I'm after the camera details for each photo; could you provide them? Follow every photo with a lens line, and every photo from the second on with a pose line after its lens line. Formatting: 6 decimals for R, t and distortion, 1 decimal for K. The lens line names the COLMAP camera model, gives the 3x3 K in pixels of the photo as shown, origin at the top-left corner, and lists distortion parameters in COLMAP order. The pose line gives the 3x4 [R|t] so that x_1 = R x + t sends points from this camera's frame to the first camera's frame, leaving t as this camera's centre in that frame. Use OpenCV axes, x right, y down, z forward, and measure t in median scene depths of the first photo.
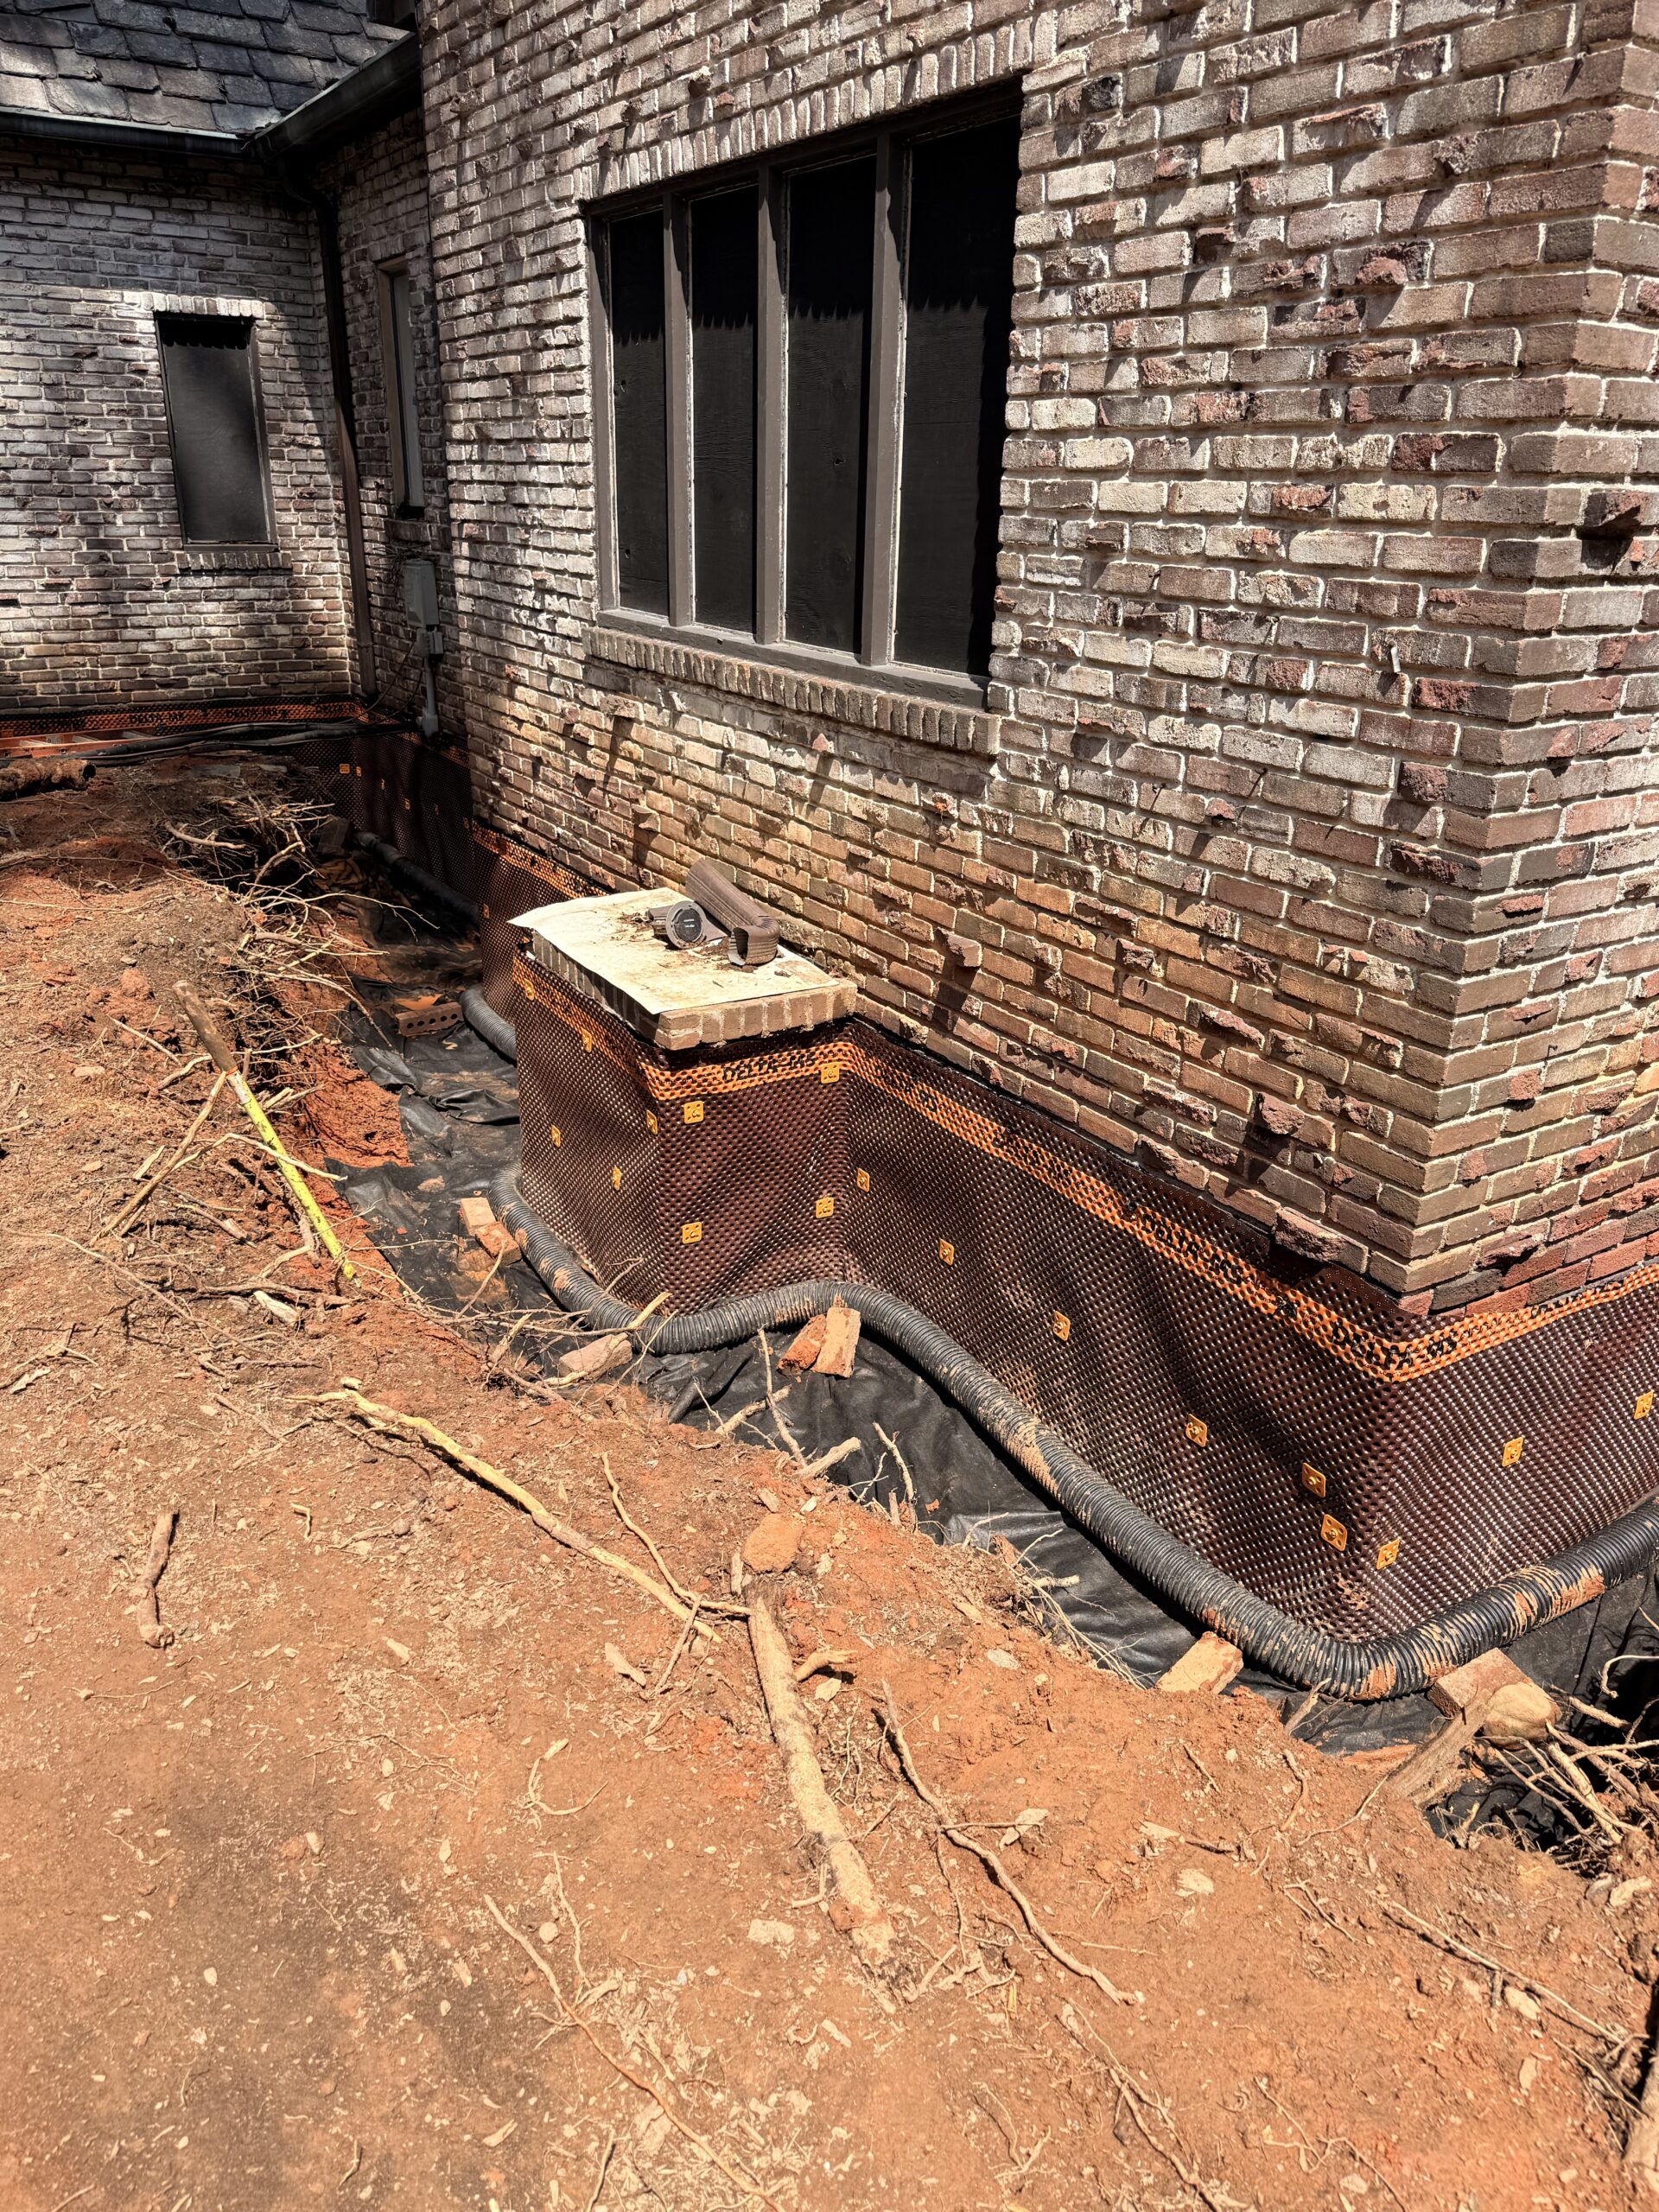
lens RADIAL K [[1548.8, 0, 824.1], [0, 1548.8, 1126.7], [0, 0, 1]] dist [0.016935, -0.026209]
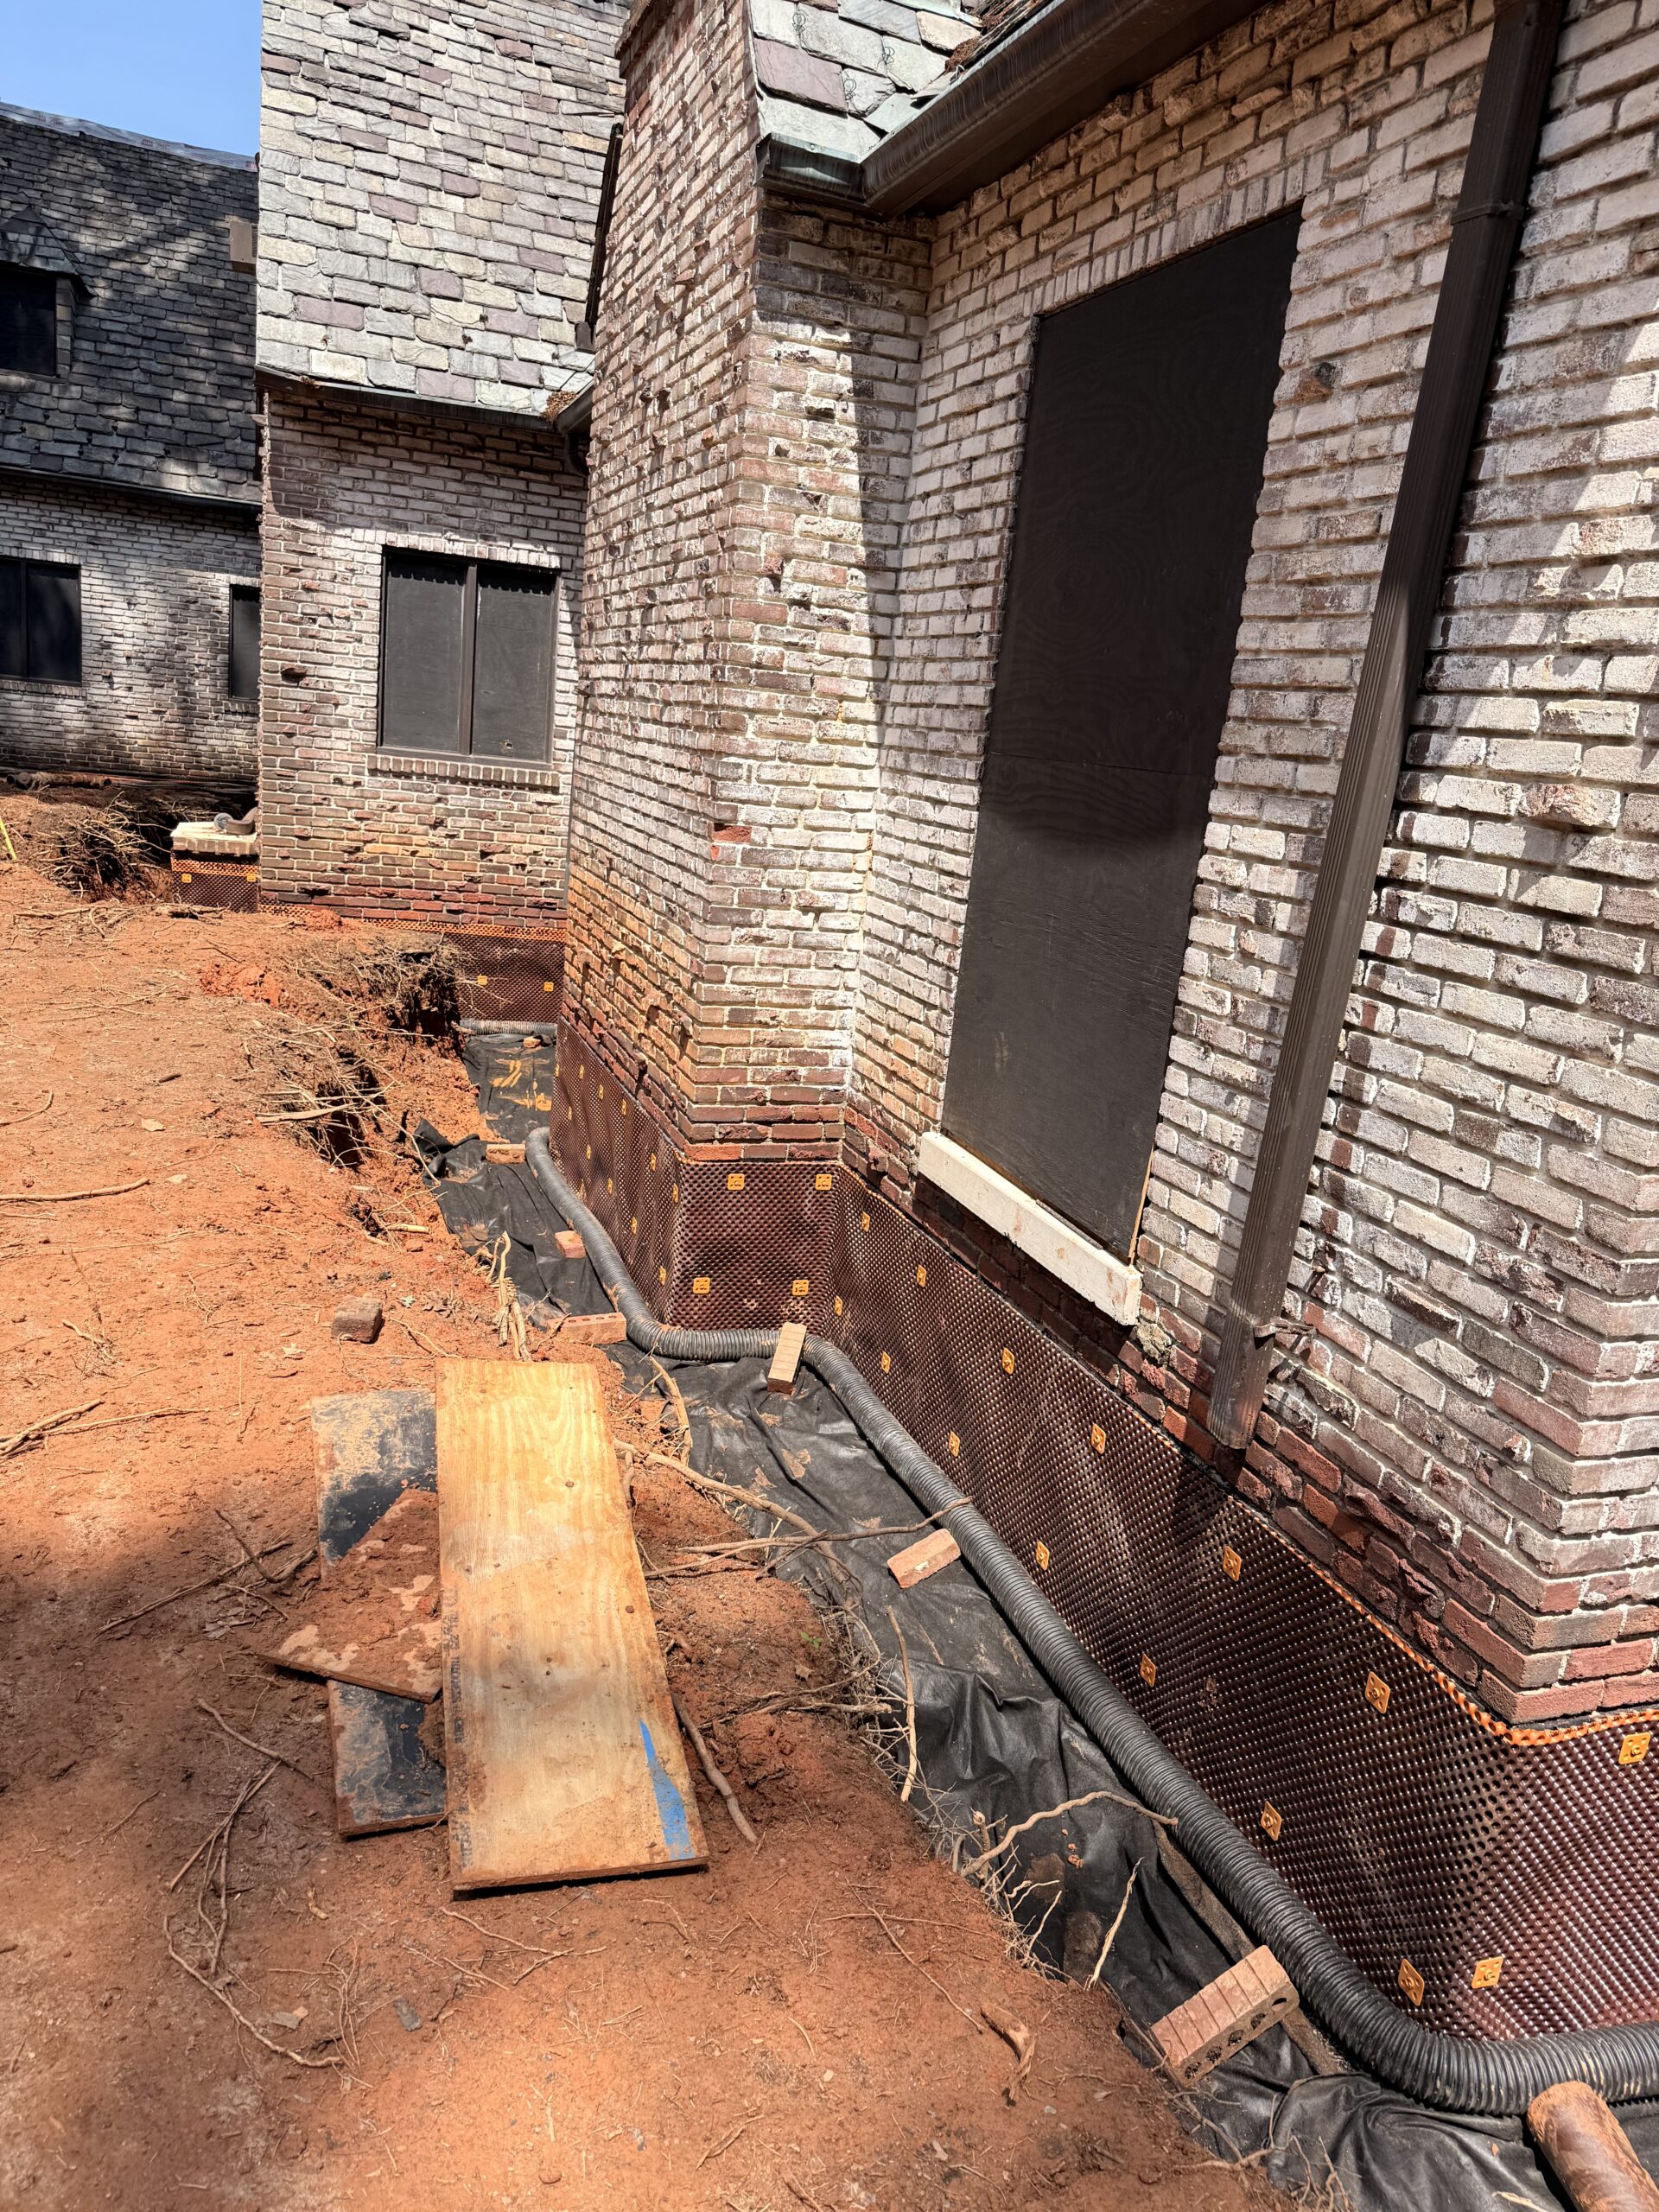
lens RADIAL K [[1548.8, 0, 843.3], [0, 1548.8, 1110.3], [0, 0, 1]] dist [0.016935, -0.026209]
pose [[0.974436, 0.124521, -0.186998, 0.783186], [-0.152847, 0.977467, -0.145589, 0.298595], [0.164656, 0.170449, 0.971512, -0.679288]]
